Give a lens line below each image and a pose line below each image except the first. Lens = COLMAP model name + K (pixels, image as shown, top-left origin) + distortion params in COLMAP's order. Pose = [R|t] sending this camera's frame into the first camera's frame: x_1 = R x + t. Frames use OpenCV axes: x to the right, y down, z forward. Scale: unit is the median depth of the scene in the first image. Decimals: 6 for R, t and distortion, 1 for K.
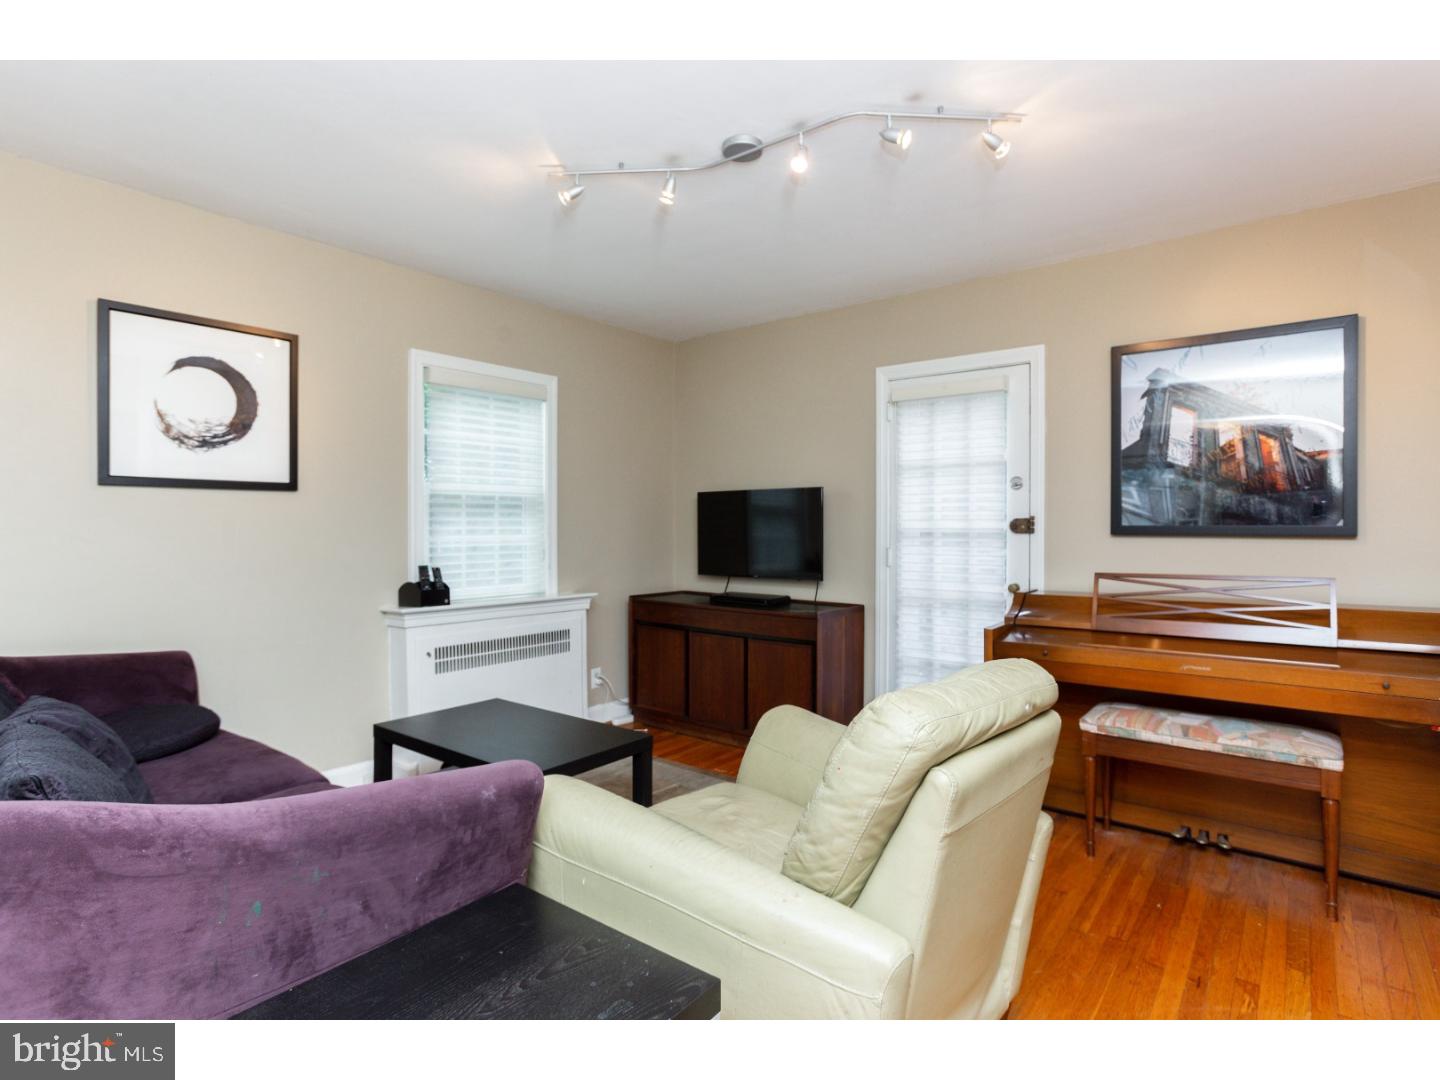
lens RADIAL K [[736.7, 0, 720.0], [0, 736.7, 540.0], [0, 0, 1]] dist [0.000113, 0.000263]
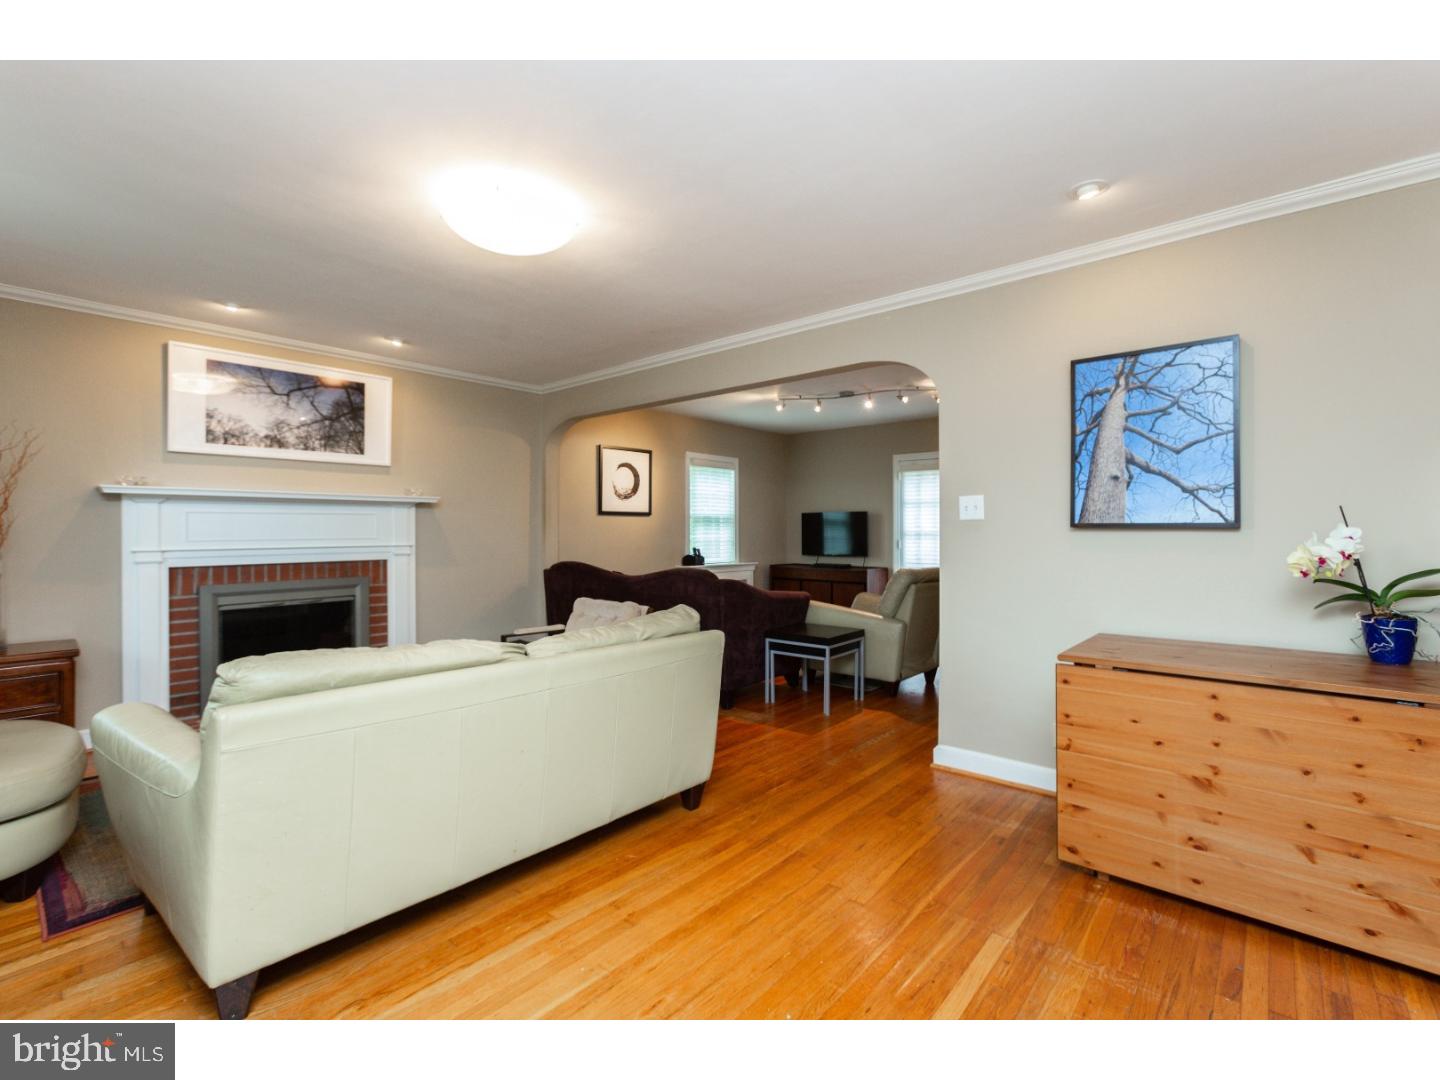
lens RADIAL K [[653.2, 0, 735.4], [0, 653.2, 534.2], [0, 0, 1]] dist [0.001257, 0.000838]
pose [[0.999961, -0.000708, -0.008798, -0.253472], [0.000603, 0.999928, -0.011970, 0.016949], [0.008806, 0.011964, 0.999890, -0.992884]]
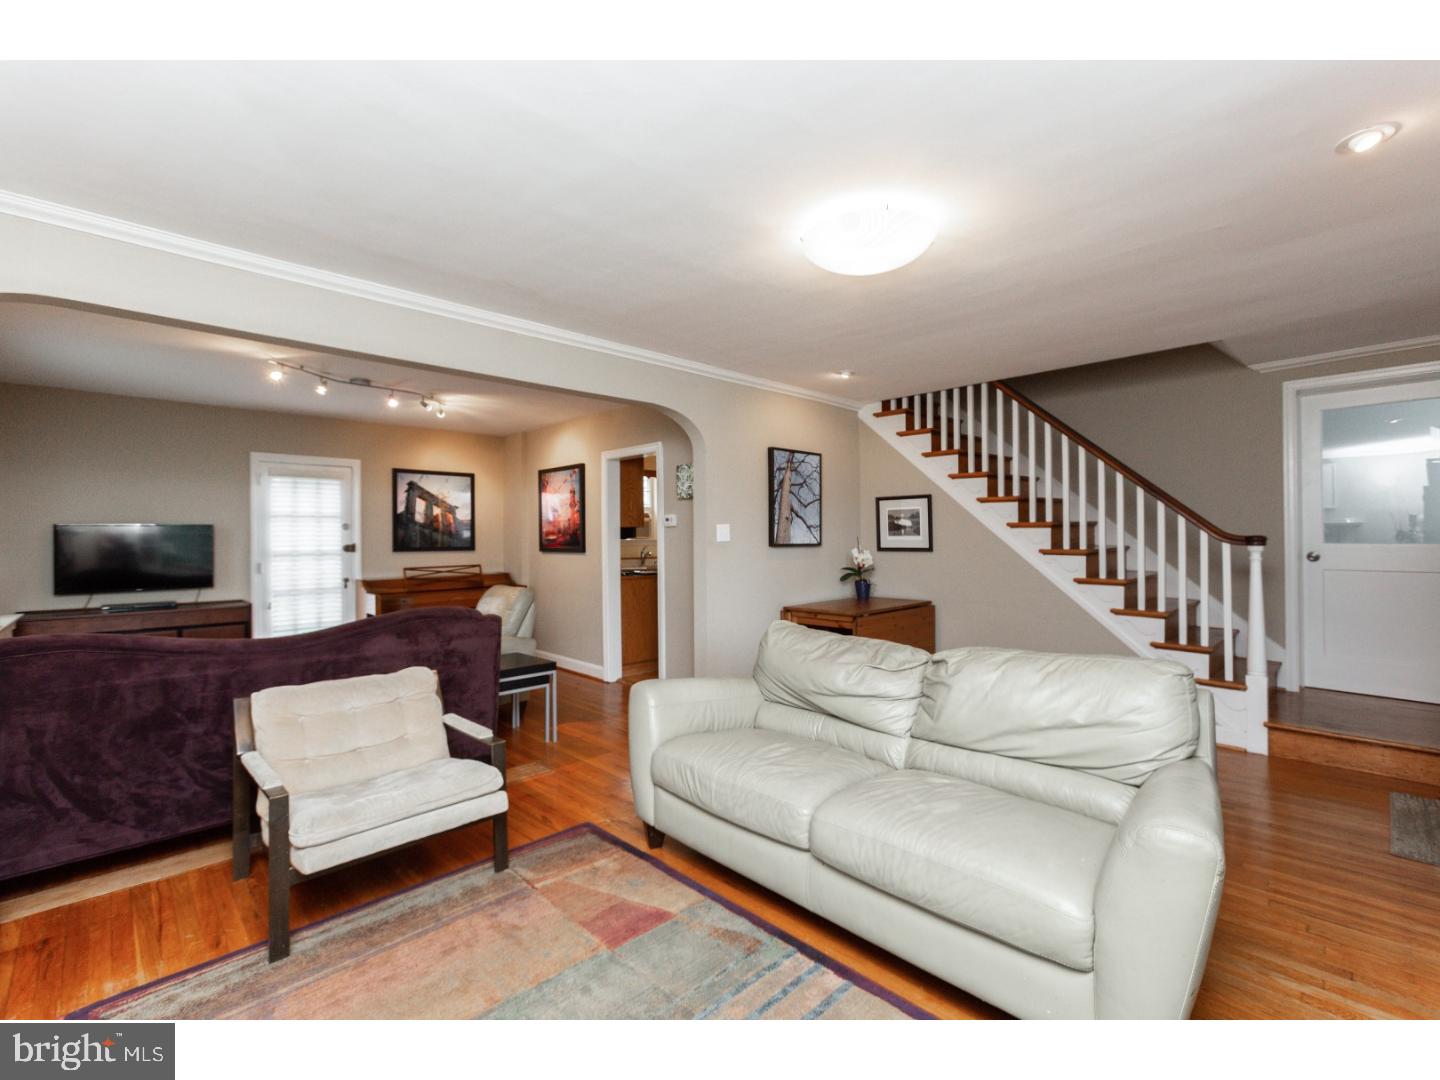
lens RADIAL K [[653.2, 0, 735.4], [0, 653.2, 534.2], [0, 0, 1]] dist [0.001257, 0.000838]
pose [[0.115359, 0.006241, 0.993304, -1.225118], [0.023977, 0.999671, -0.009065, -0.016107], [-0.993034, 0.024862, 0.115171, -0.243080]]
